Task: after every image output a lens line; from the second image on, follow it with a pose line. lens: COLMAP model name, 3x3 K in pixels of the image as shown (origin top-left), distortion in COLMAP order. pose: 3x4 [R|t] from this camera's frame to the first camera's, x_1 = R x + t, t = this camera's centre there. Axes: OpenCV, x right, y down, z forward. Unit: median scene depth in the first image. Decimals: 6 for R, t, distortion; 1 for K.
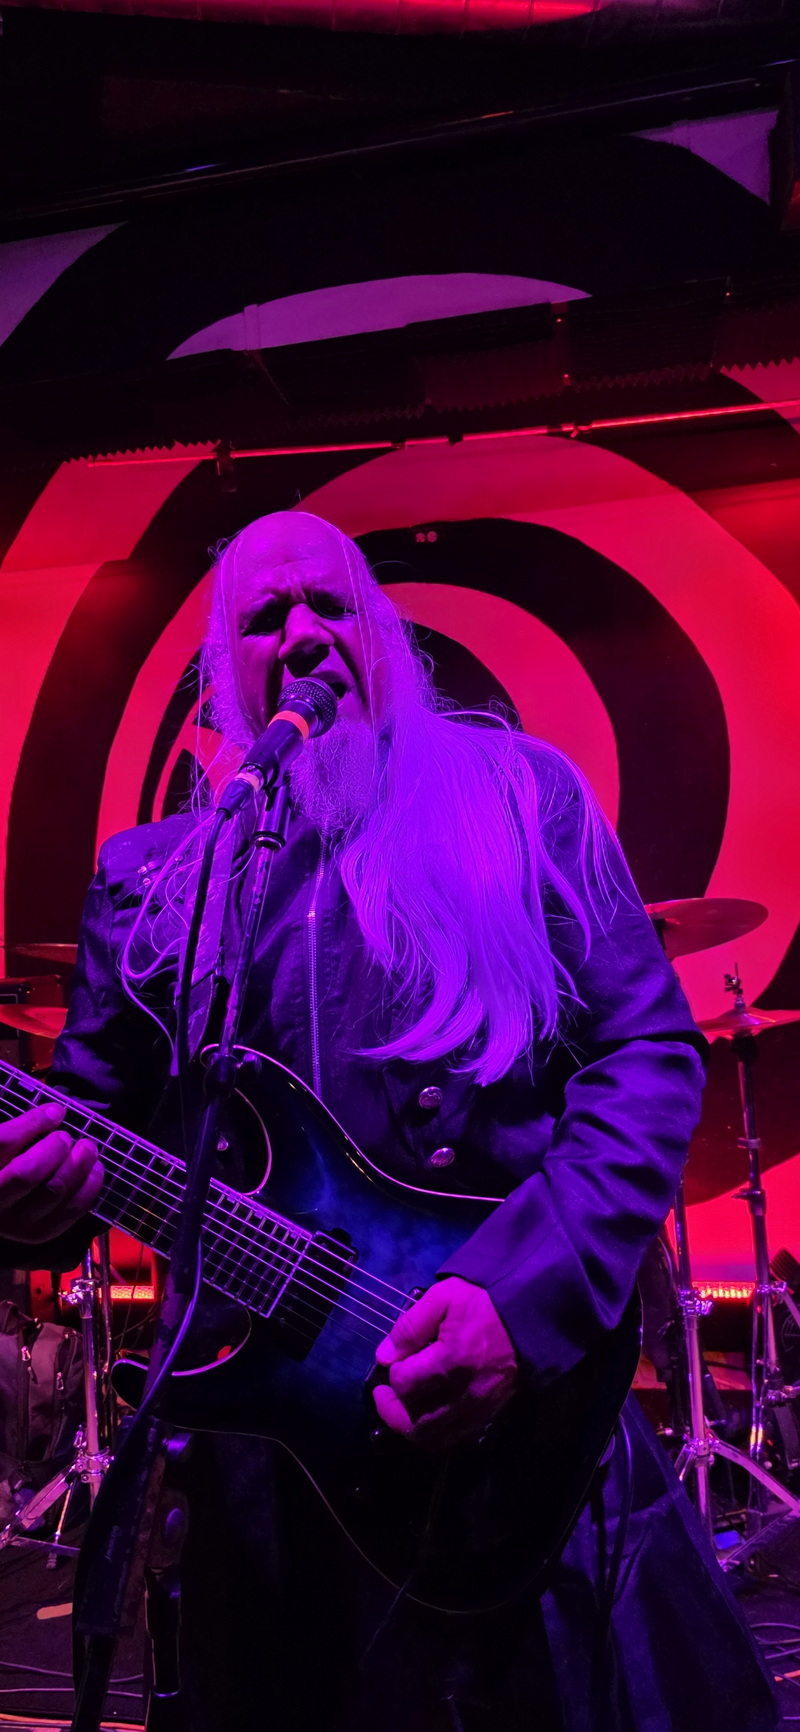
lens RADIAL K [[1153.6, 0, 415.7], [0, 1153.6, 864.7], [0, 0, 1]] dist [0.047569, -0.020639]
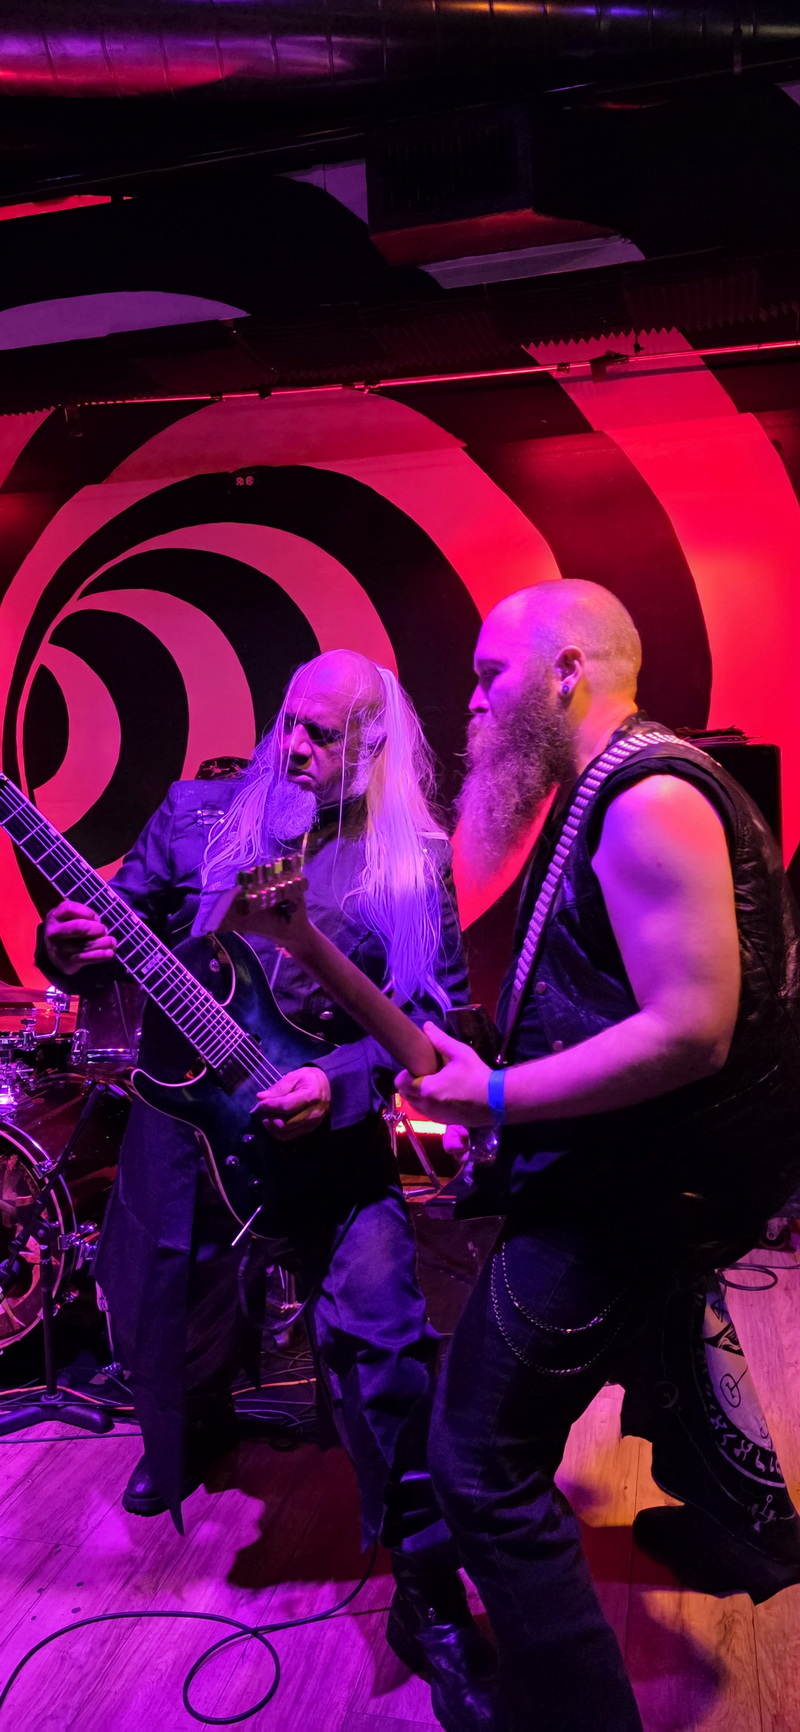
lens RADIAL K [[1153.6, 0, 396.9], [0, 1153.6, 882.0], [0, 0, 1]] dist [0.047569, -0.020639]
pose [[0.997568, 0.032797, -0.061507, 0.374079], [-0.025935, 0.993678, 0.109234, -0.036037], [0.064701, -0.107373, 0.992111, -0.241405]]
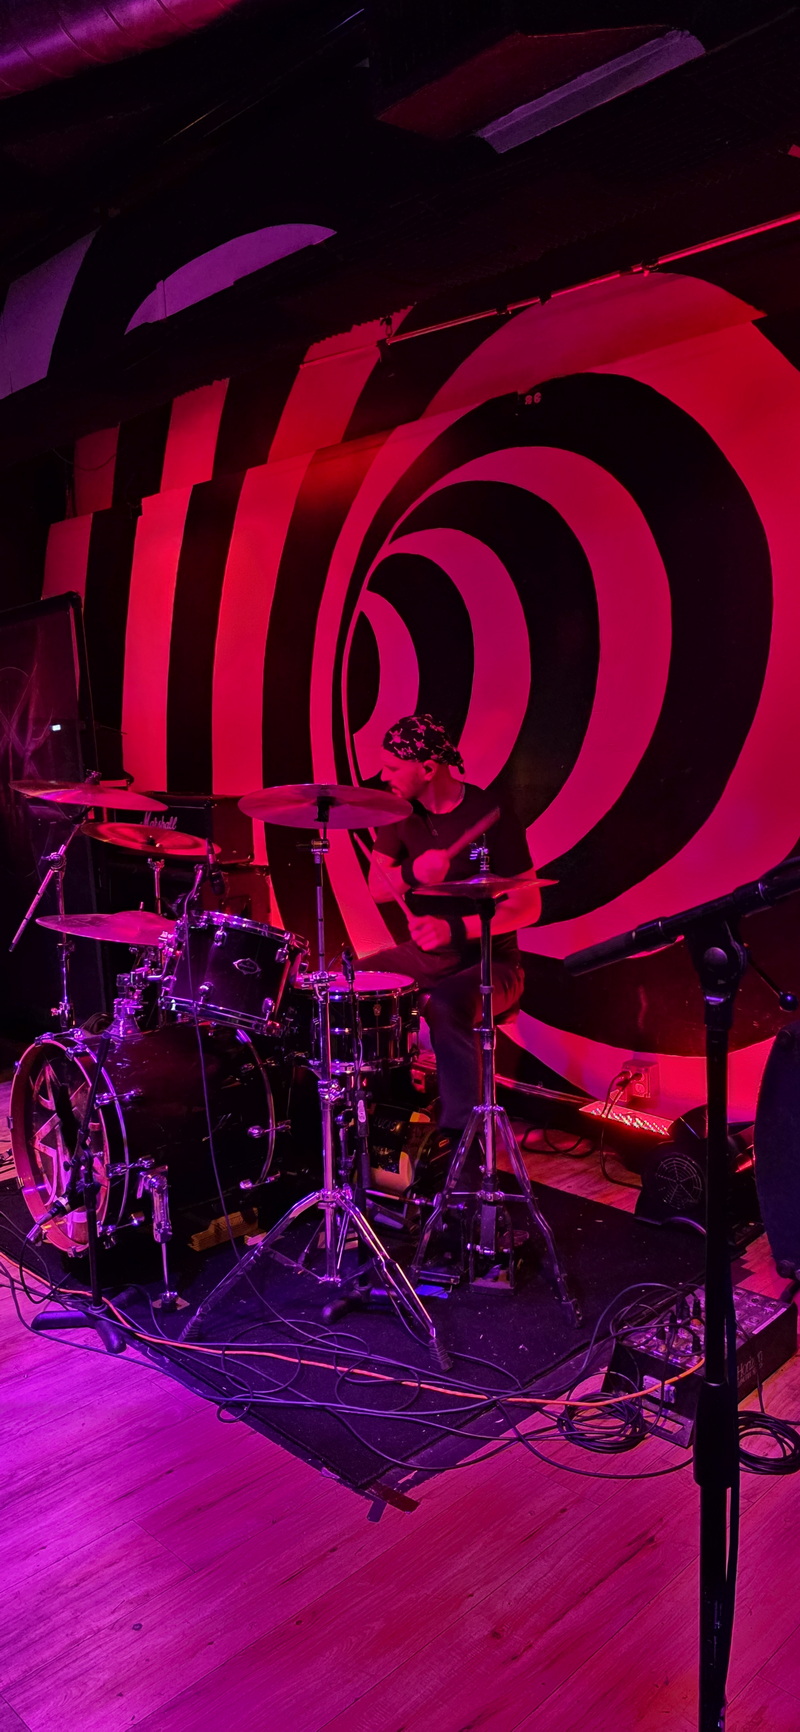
lens RADIAL K [[1153.6, 0, 388.0], [0, 1153.6, 880.1], [0, 0, 1]] dist [0.047569, -0.020639]
pose [[0.817916, 0.111007, -0.564527, 0.845237], [-0.007543, 0.983195, 0.182405, -0.076691], [0.575288, -0.144933, 0.805008, 0.033908]]
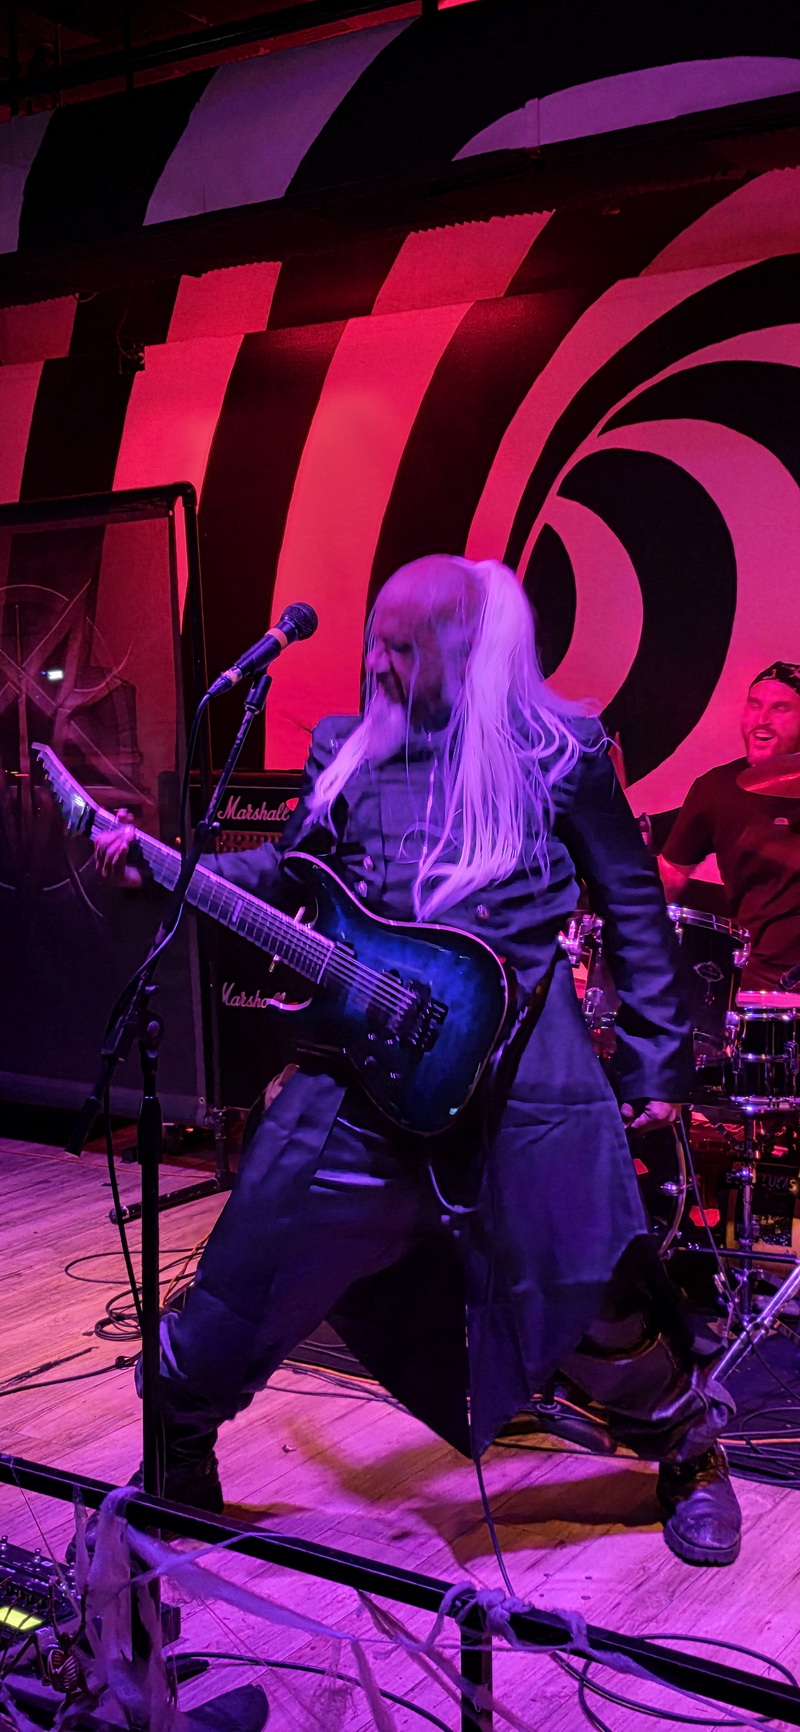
lens RADIAL K [[1806.1, 0, 421.6], [0, 1806.1, 891.7], [0, 0, 1]] dist [0.083324, 0.000000]
pose [[0.920686, 0.092776, -0.379118, 0.418226], [-0.035848, 0.987333, 0.154558, -0.057768], [0.388655, -0.128708, 0.912350, -0.525748]]
